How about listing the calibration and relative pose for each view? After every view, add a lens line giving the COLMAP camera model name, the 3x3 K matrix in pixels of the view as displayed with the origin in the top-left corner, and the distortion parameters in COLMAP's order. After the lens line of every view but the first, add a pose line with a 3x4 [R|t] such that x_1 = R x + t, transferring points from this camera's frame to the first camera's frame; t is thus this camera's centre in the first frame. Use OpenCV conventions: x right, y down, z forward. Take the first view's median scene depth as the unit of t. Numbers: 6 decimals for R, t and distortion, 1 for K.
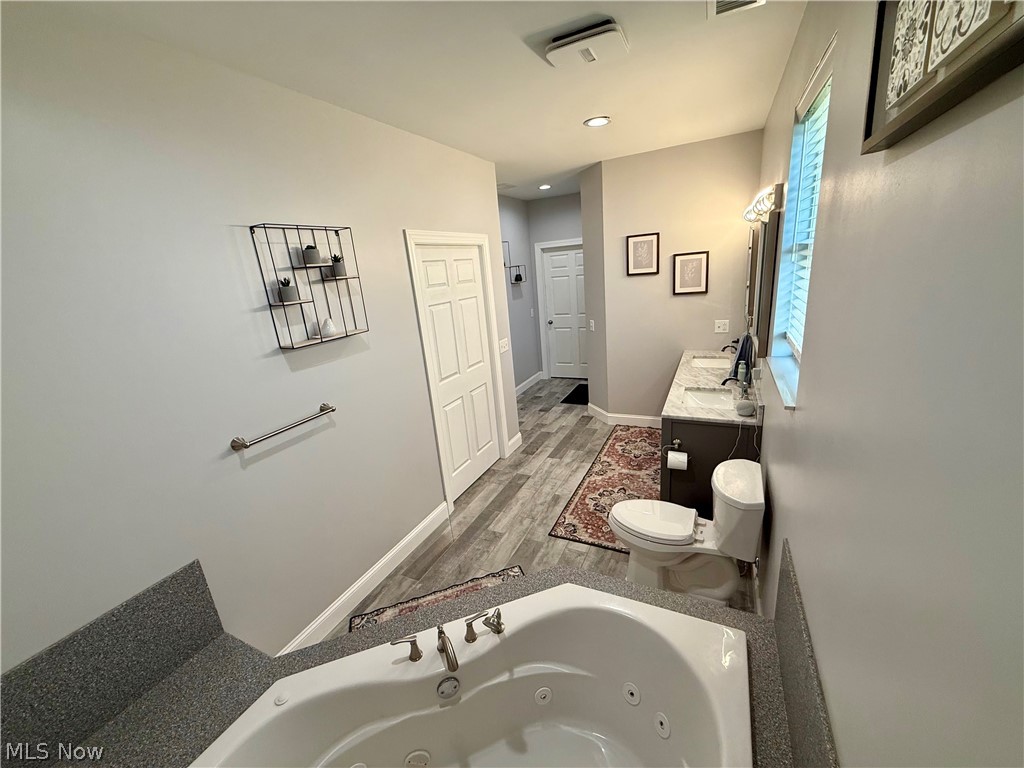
lens RADIAL K [[408.0, 0, 512.9], [0, 408.0, 382.4], [0, 0, 1]] dist [-0.000566, 0.000184]
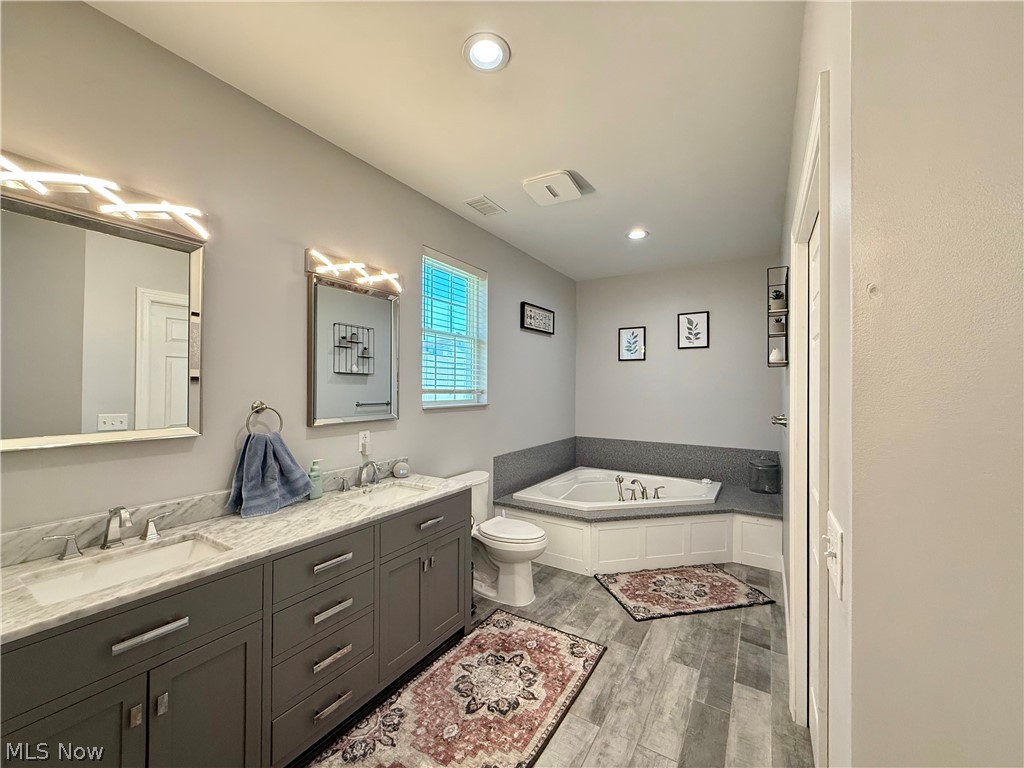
lens RADIAL K [[408.0, 0, 512.1], [0, 408.0, 382.8], [0, 0, 1]] dist [-0.000566, 0.000184]
pose [[-0.991660, 0.081140, 0.100131, 0.140497], [0.104759, 0.960033, 0.259542, -0.310438], [-0.075070, 0.267867, -0.960527, 1.540089]]
